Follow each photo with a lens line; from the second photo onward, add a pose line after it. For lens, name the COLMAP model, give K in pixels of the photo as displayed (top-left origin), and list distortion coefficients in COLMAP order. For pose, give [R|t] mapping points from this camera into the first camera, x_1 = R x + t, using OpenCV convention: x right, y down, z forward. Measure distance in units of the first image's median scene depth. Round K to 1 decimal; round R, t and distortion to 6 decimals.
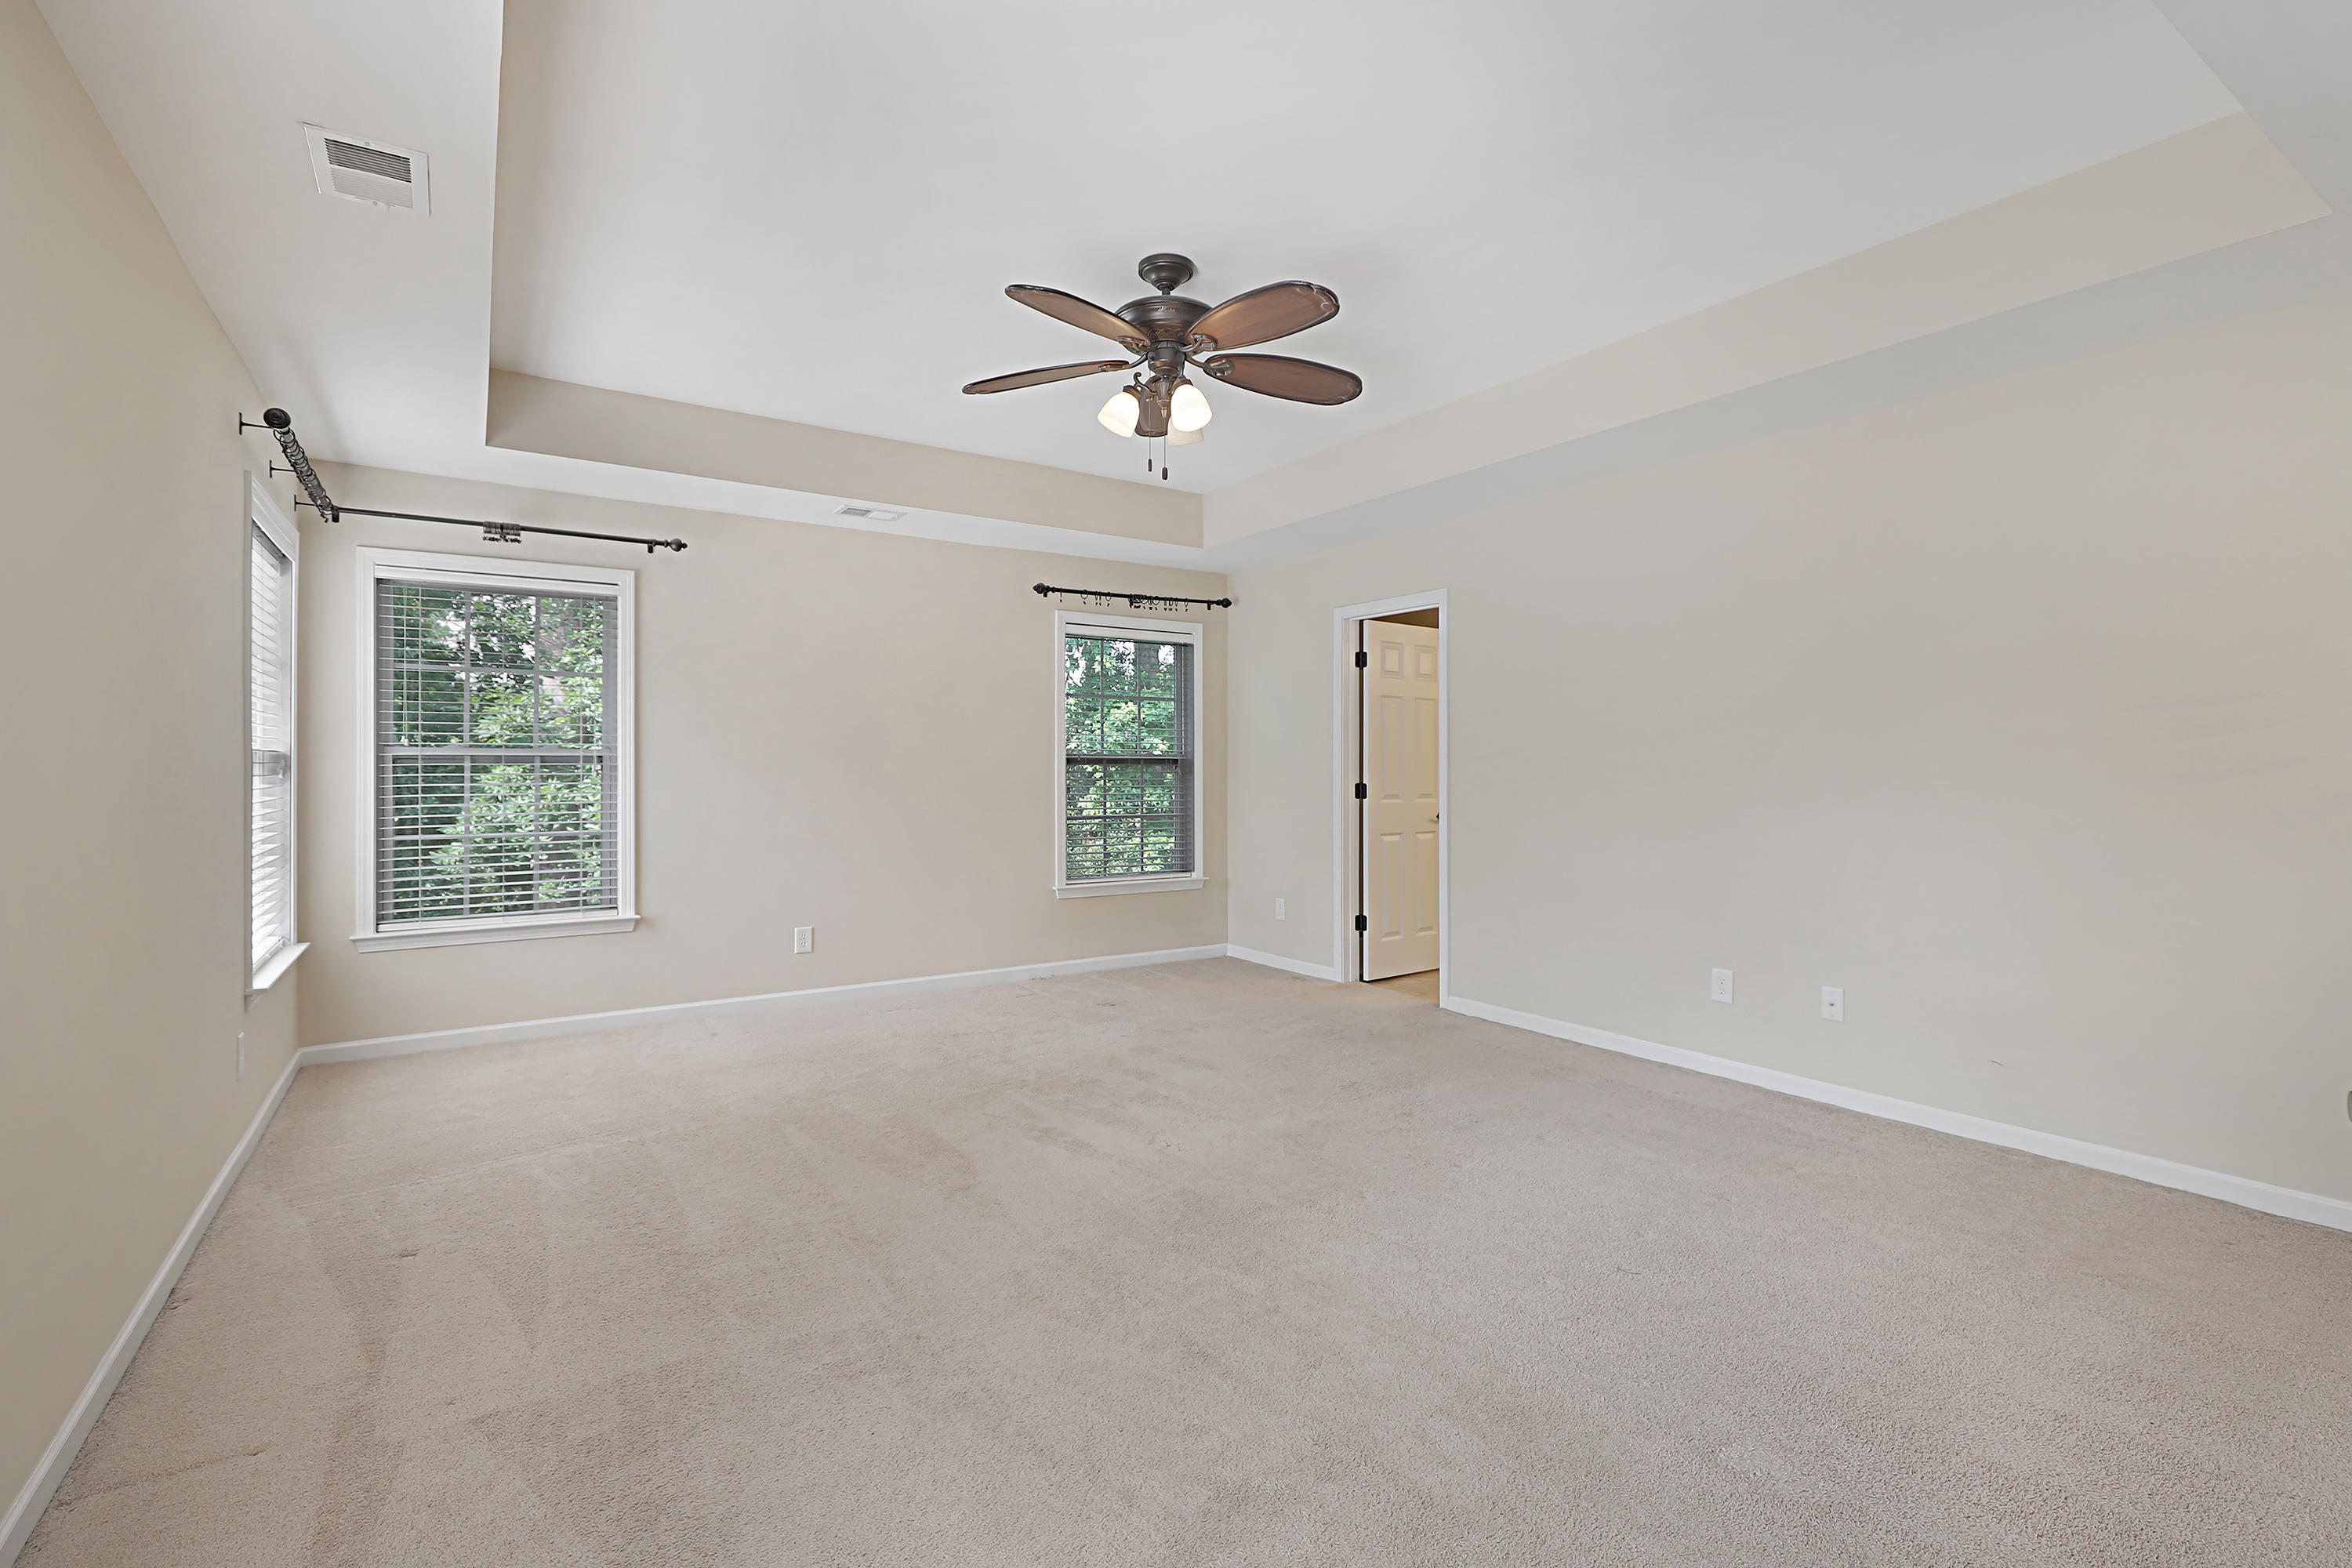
lens RADIAL K [[1057.0, 0, 1189.0], [0, 1057.0, 778.5], [0, 0, 1]] dist [0.000514, 0.000280]
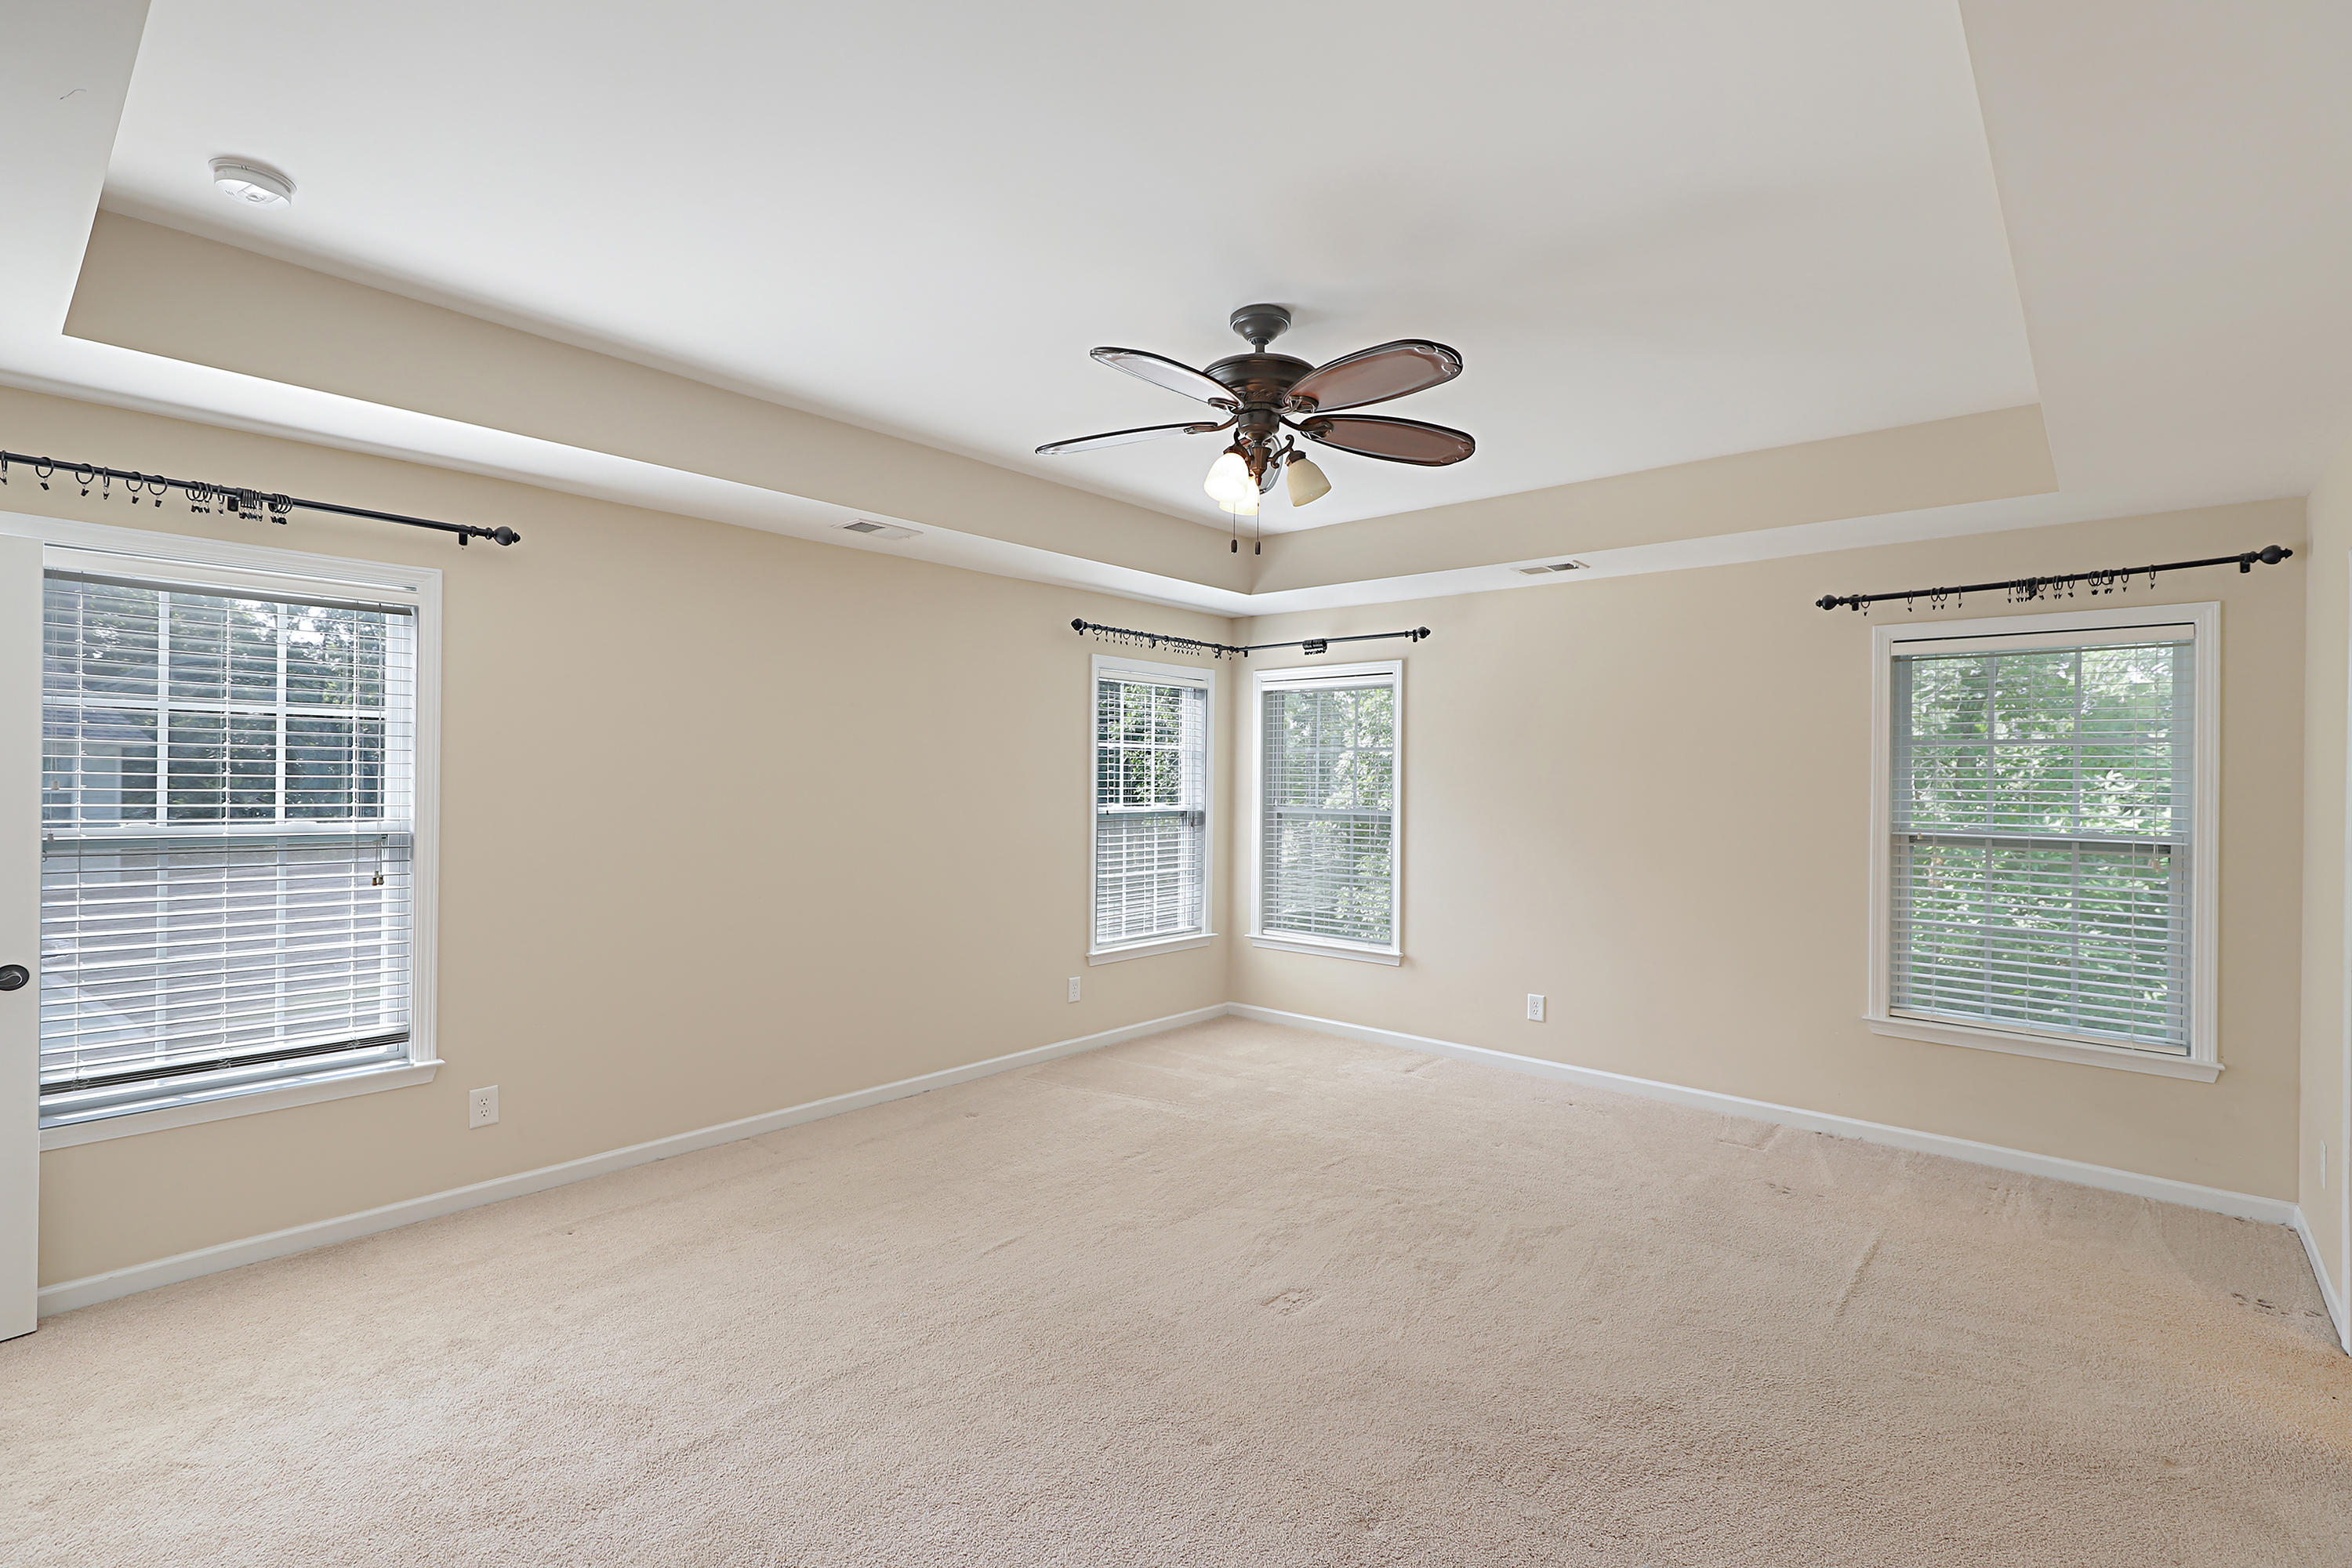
lens RADIAL K [[1057.0, 0, 1189.0], [0, 1057.0, 778.5], [0, 0, 1]] dist [0.000514, 0.000280]
pose [[0.269595, -0.000507, -0.962974, 0.541728], [-0.024864, 0.999663, -0.007487, -0.049813], [0.962653, 0.025962, 0.269491, 0.457514]]
